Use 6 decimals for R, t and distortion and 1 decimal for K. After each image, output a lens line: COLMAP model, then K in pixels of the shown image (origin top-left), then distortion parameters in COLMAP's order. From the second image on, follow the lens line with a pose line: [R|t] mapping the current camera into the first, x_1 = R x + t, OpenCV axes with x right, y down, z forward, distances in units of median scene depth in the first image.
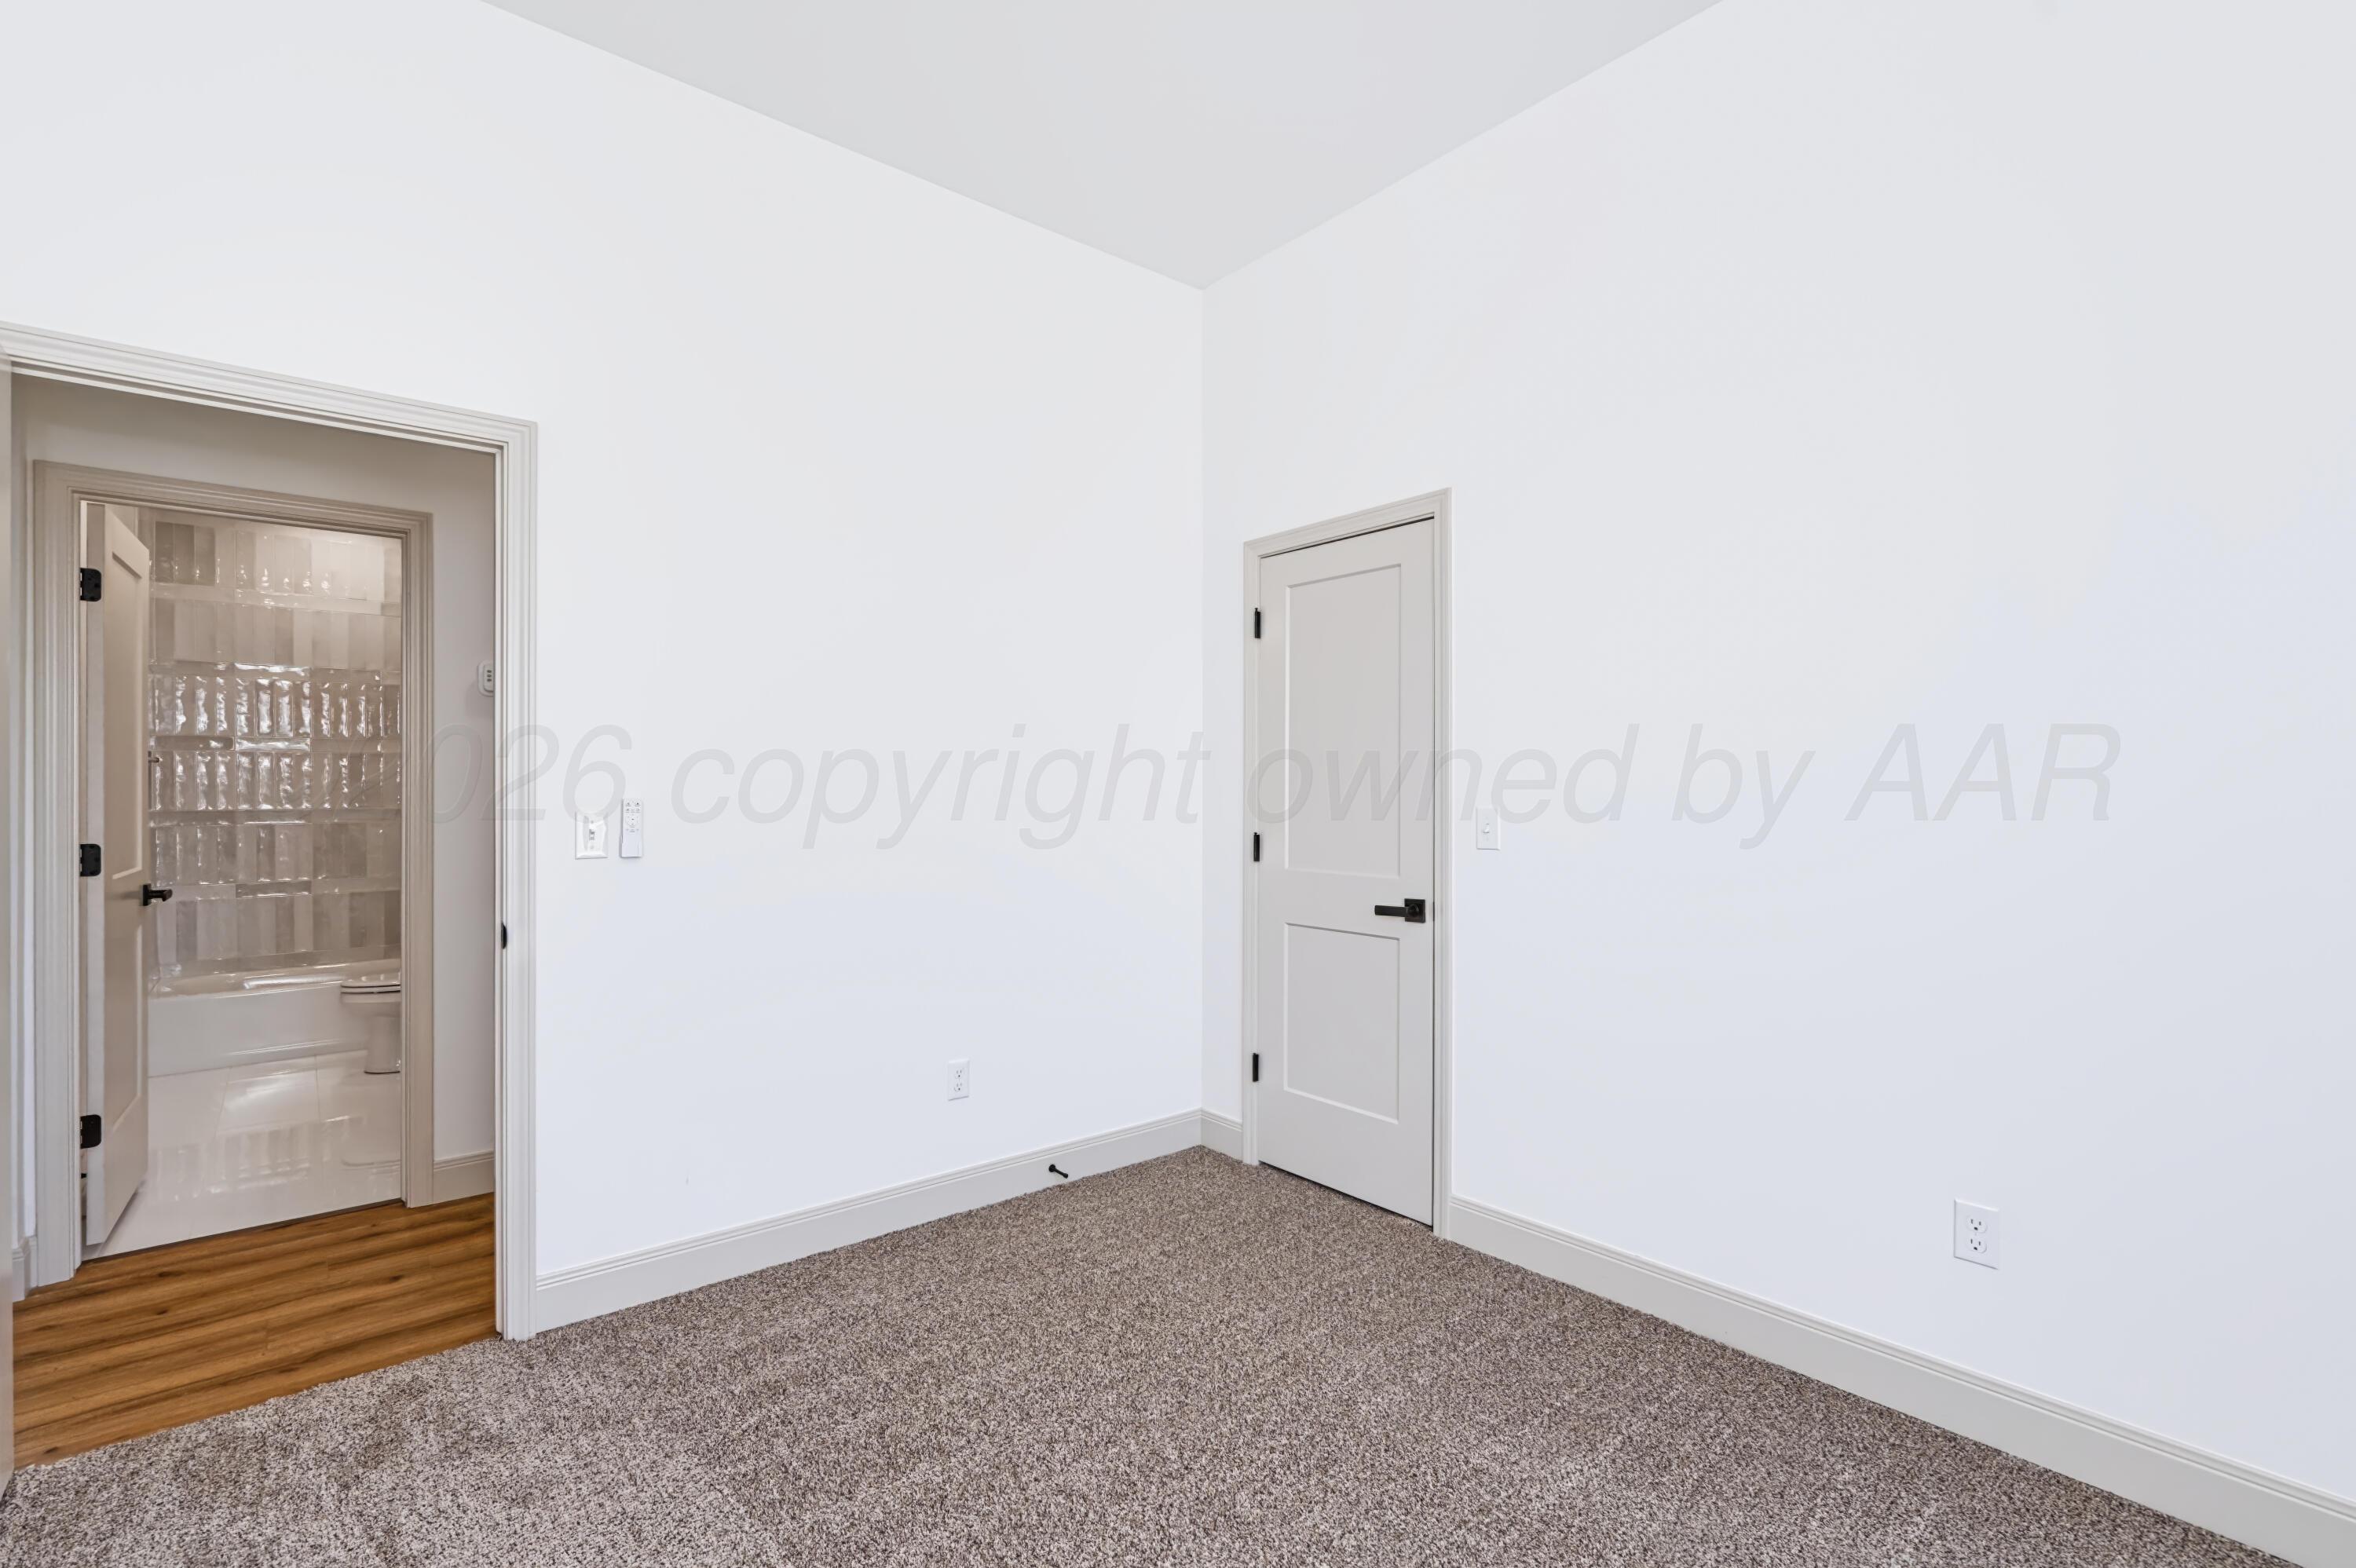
lens RADIAL K [[1084.6, 0, 1166.8], [0, 1084.6, 794.7], [0, 0, 1]] dist [0.000195, 0.000283]
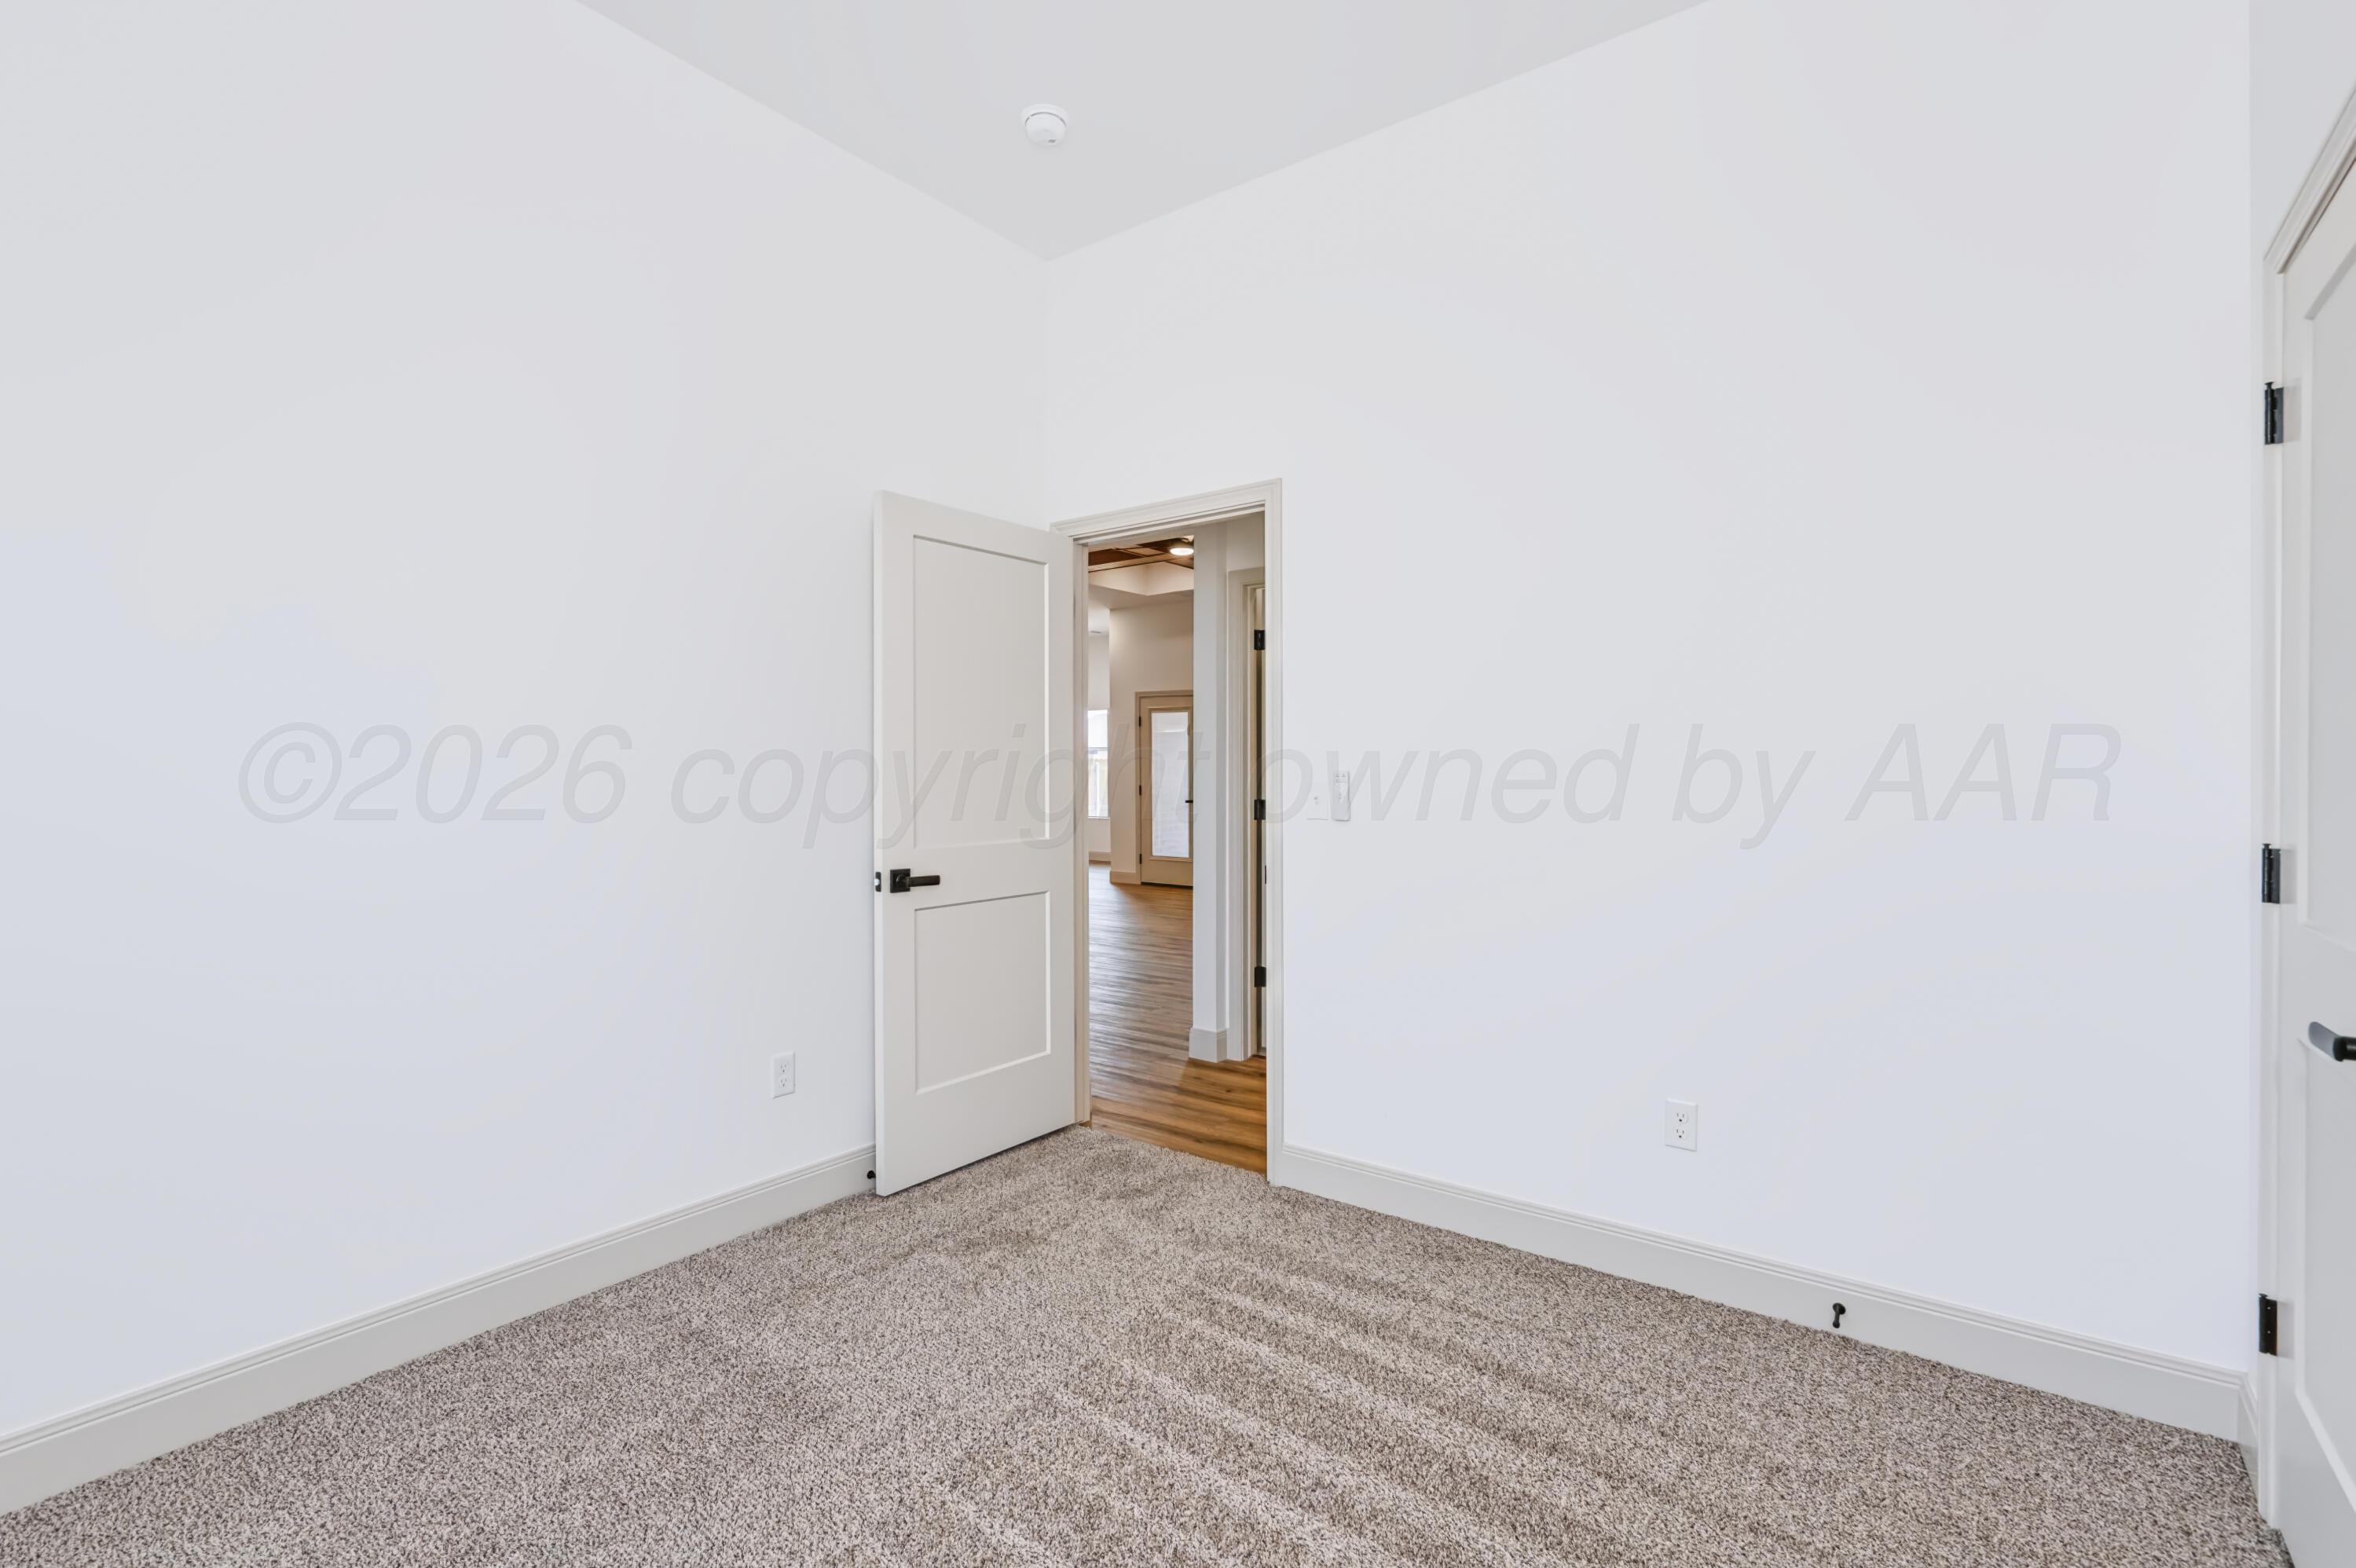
lens RADIAL K [[1084.7, 0, 1165.9], [0, 1084.7, 792.7], [0, 0, 1]] dist [0.000195, 0.000283]
pose [[0.210665, 0.018585, -0.977382, 0.530004], [-0.000927, 0.999823, 0.018812, 0.003489], [0.977558, -0.003057, 0.210645, 0.488001]]
